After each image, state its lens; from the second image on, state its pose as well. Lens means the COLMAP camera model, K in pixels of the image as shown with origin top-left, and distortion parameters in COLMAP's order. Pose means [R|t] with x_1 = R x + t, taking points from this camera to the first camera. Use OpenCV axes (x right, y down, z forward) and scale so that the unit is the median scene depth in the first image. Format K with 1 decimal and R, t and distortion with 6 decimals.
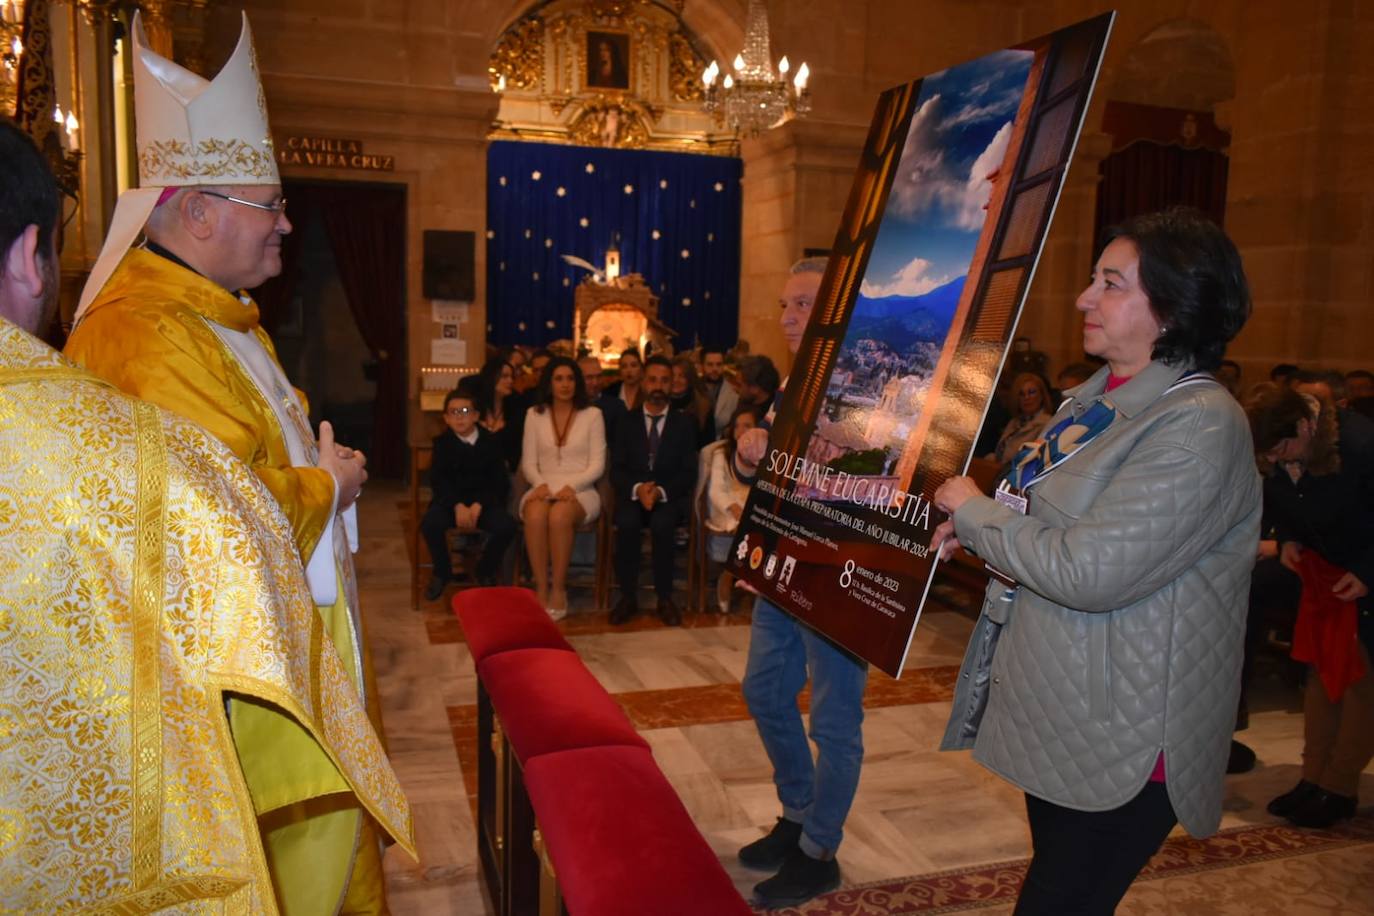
lens RADIAL K [[1054.8, 0, 688.1], [0, 1054.8, 453.4], [0, 0, 1]] dist [-0.021384, 0.013148]
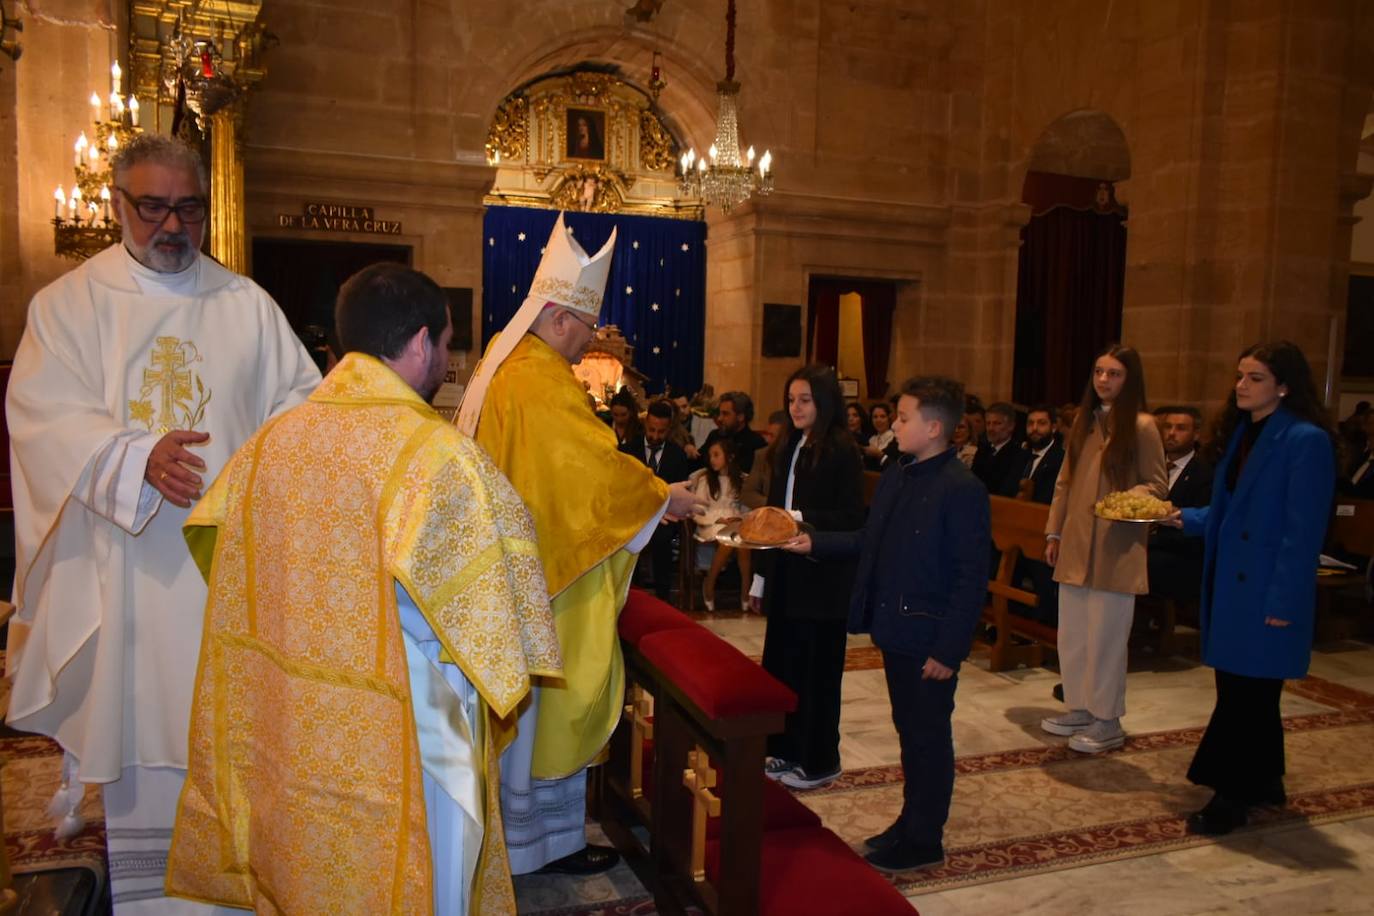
lens RADIAL K [[1054.8, 0, 687.8], [0, 1054.8, 457.2], [0, 0, 1]] dist [-0.021384, 0.013148]
pose [[0.998730, -0.003664, 0.050258, -0.028080], [0.005582, 0.999259, -0.038075, 0.012277], [-0.050081, 0.038307, 0.998010, -0.115275]]
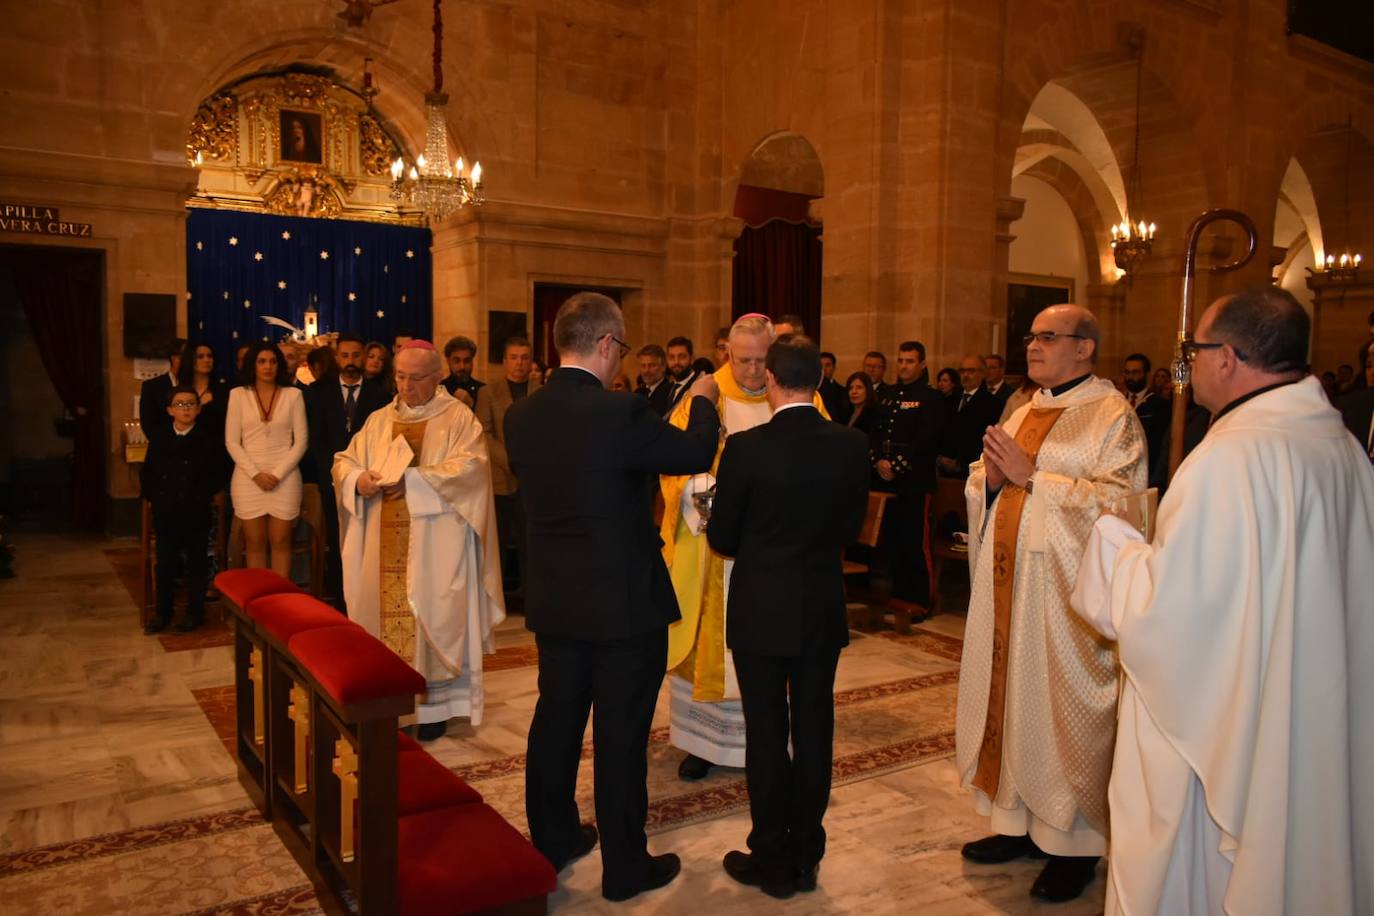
lens RADIAL K [[1054.8, 0, 688.0], [0, 1054.8, 455.4], [0, 0, 1]] dist [-0.021384, 0.013148]
pose [[0.961635, -0.031330, 0.272539, 0.002294], [0.043421, 0.998317, -0.038444, 0.015045], [-0.270876, 0.048803, 0.961376, -0.148066]]
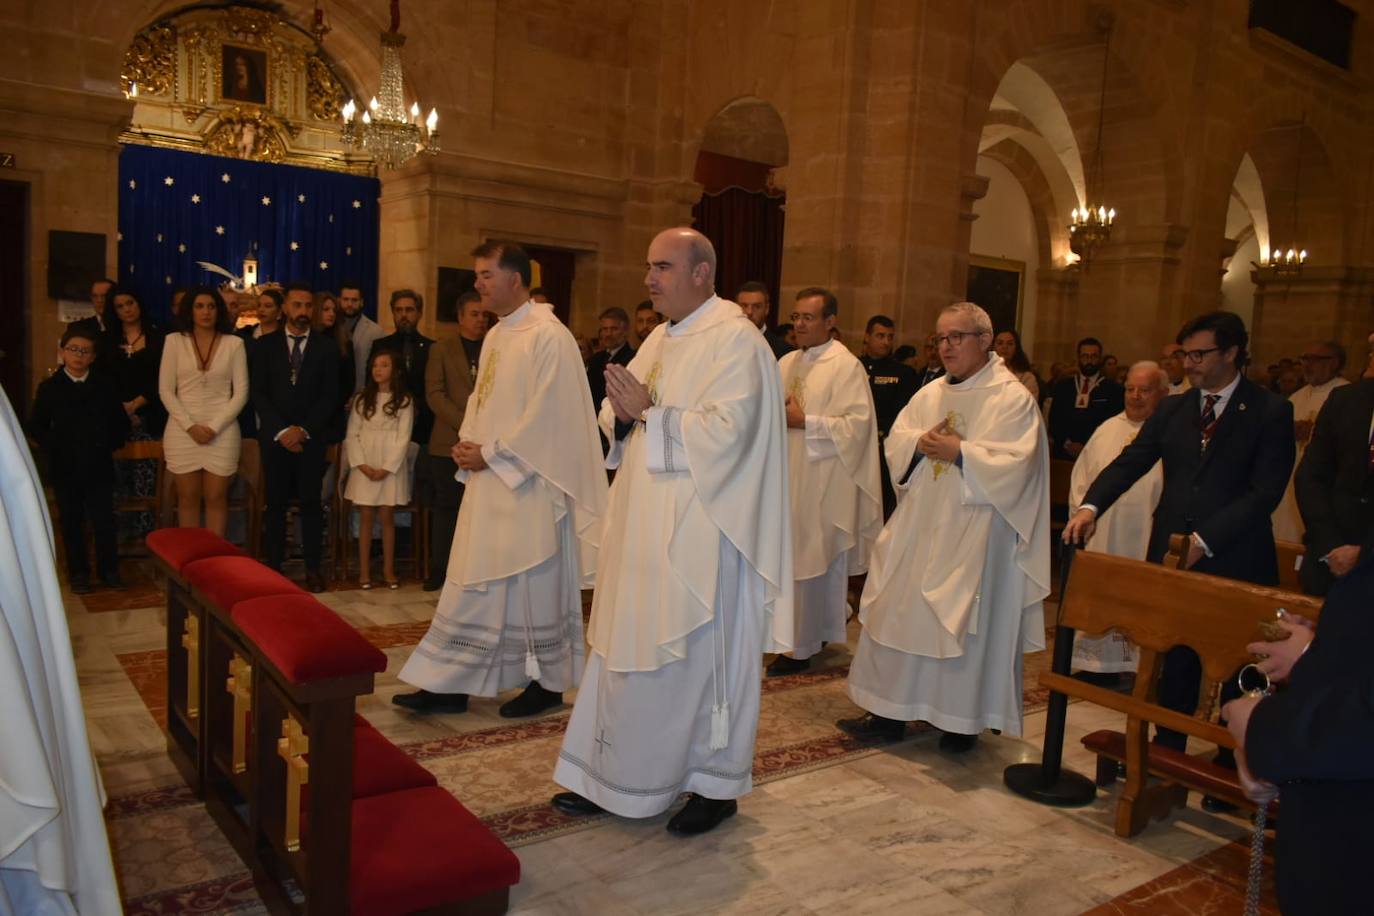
lens RADIAL K [[1054.8, 0, 687.8], [0, 1054.8, 455.9], [0, 0, 1]] dist [-0.021384, 0.013148]
pose [[0.944999, -0.005939, 0.327019, -0.004140], [0.009229, 0.999921, -0.008509, 0.014972], [-0.326943, 0.011059, 0.944979, -0.123821]]
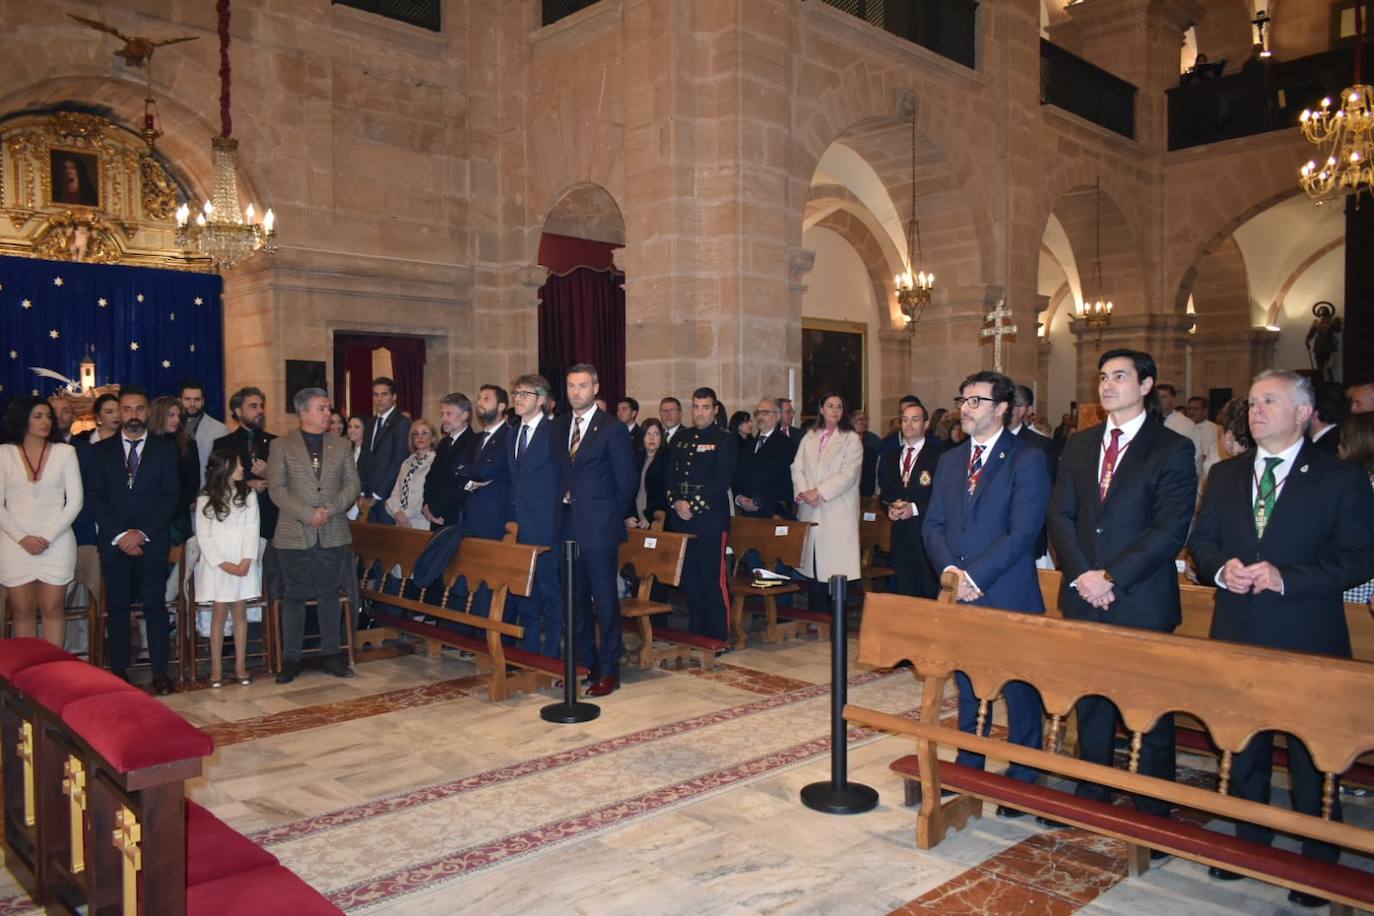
lens RADIAL K [[1054.8, 0, 686.6], [0, 1054.8, 457.2], [0, 0, 1]] dist [-0.021384, 0.013148]
pose [[0.899355, -0.042607, 0.435139, 0.004746], [0.079817, 0.994516, -0.067588, 0.015499], [-0.429873, 0.095517, 0.897823, -0.163640]]
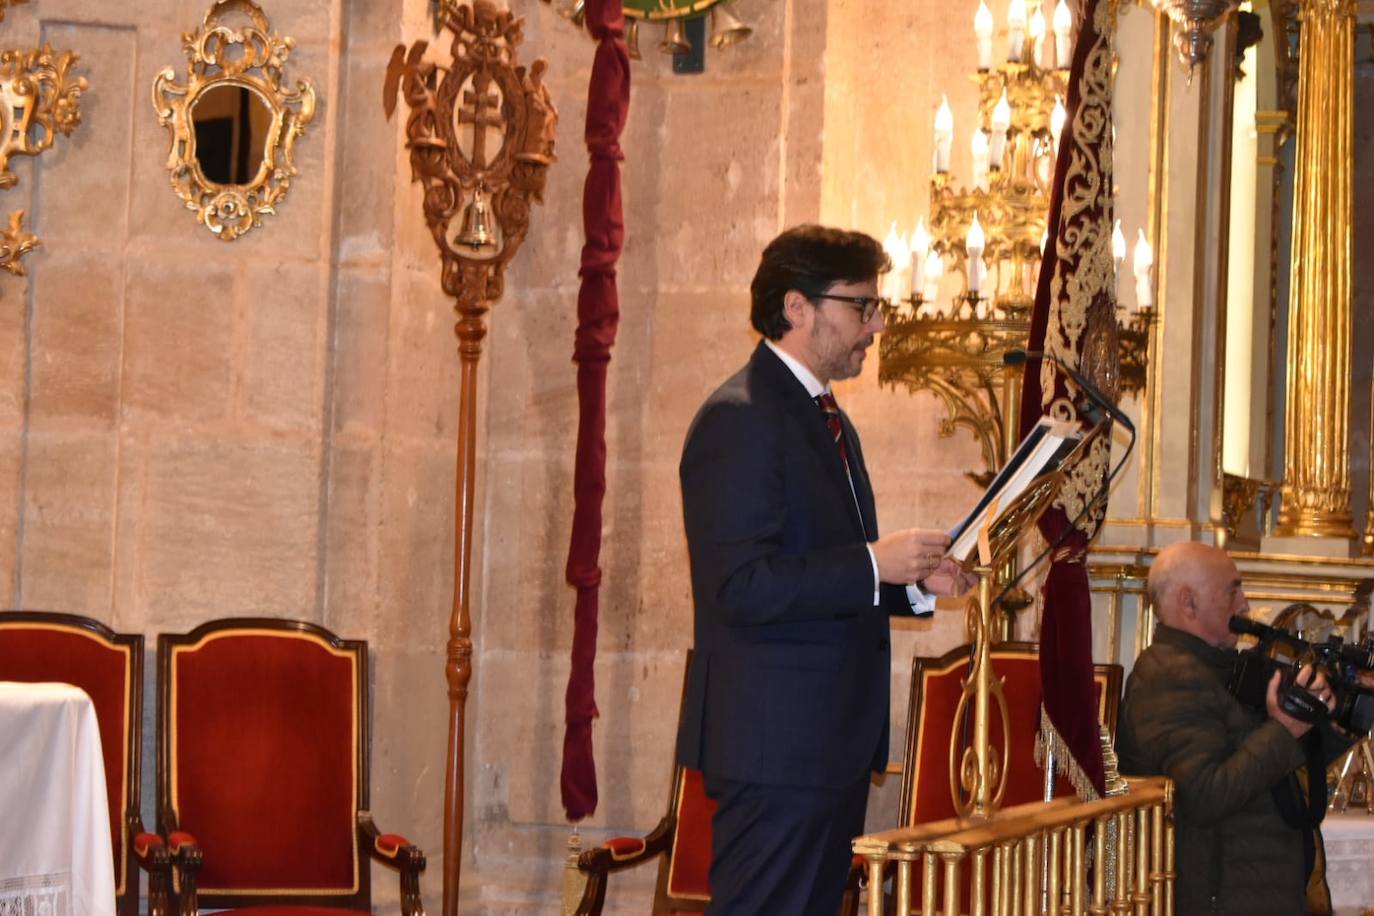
lens RADIAL K [[3137.6, 0, 690.9], [0, 3137.6, 455.4], [0, 0, 1]] dist [-0.038415, 0.000000]
pose [[0.785245, -0.024495, -0.618700, 0.070531], [-0.092504, 0.983363, -0.156336, 0.011151], [0.612236, 0.179995, 0.769915, -0.112413]]
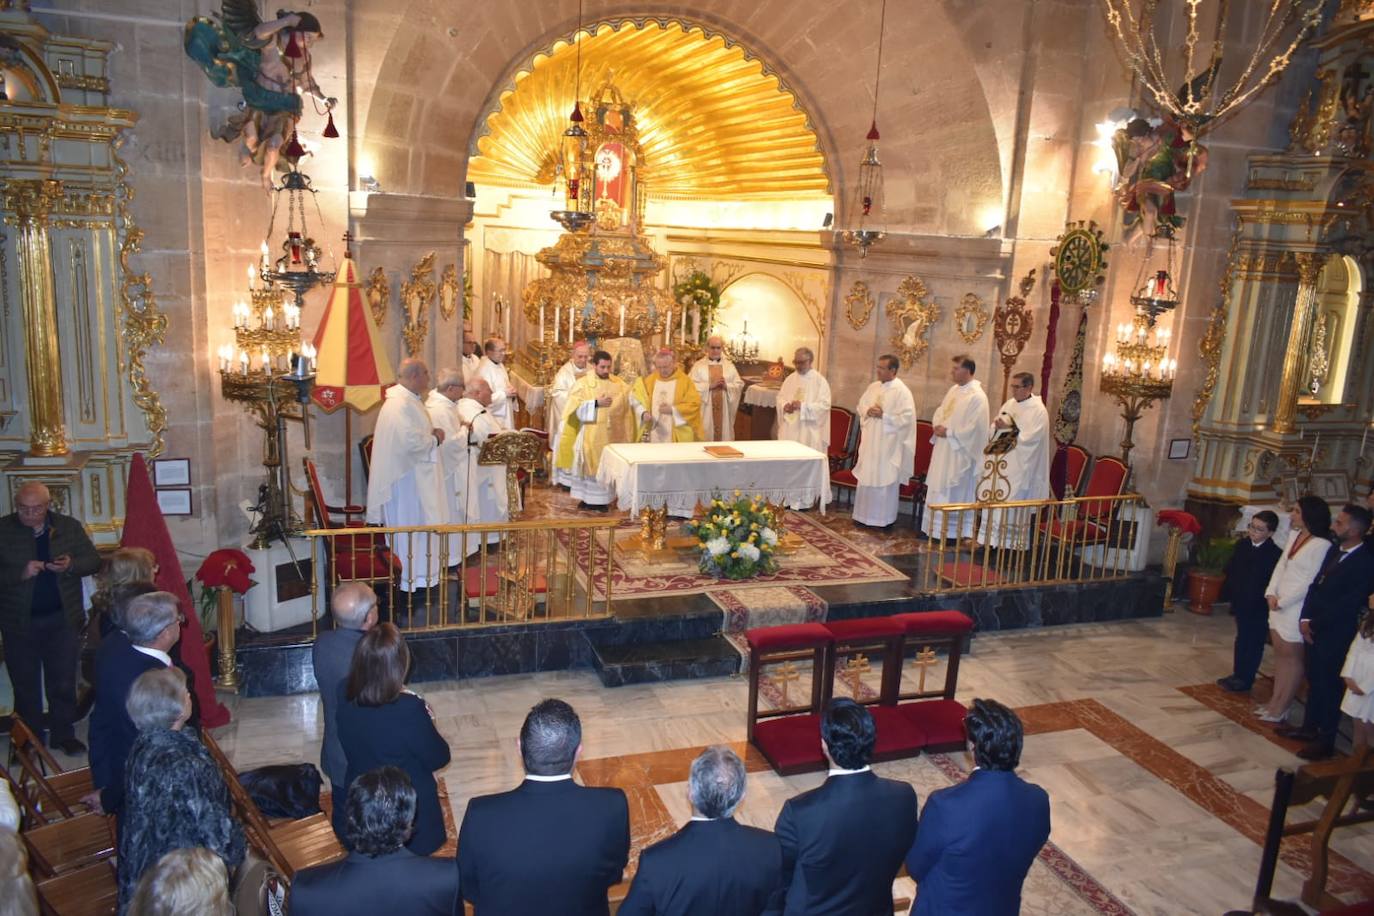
lens RADIAL K [[1054.8, 0, 690.2], [0, 1054.8, 461.4], [0, 0, 1]] dist [-0.021384, 0.013148]
pose [[0.019520, 0.196640, -0.980282, 0.655262], [-0.171941, 0.966521, 0.190456, -0.180142], [0.984914, 0.164833, 0.052676, 0.033745]]
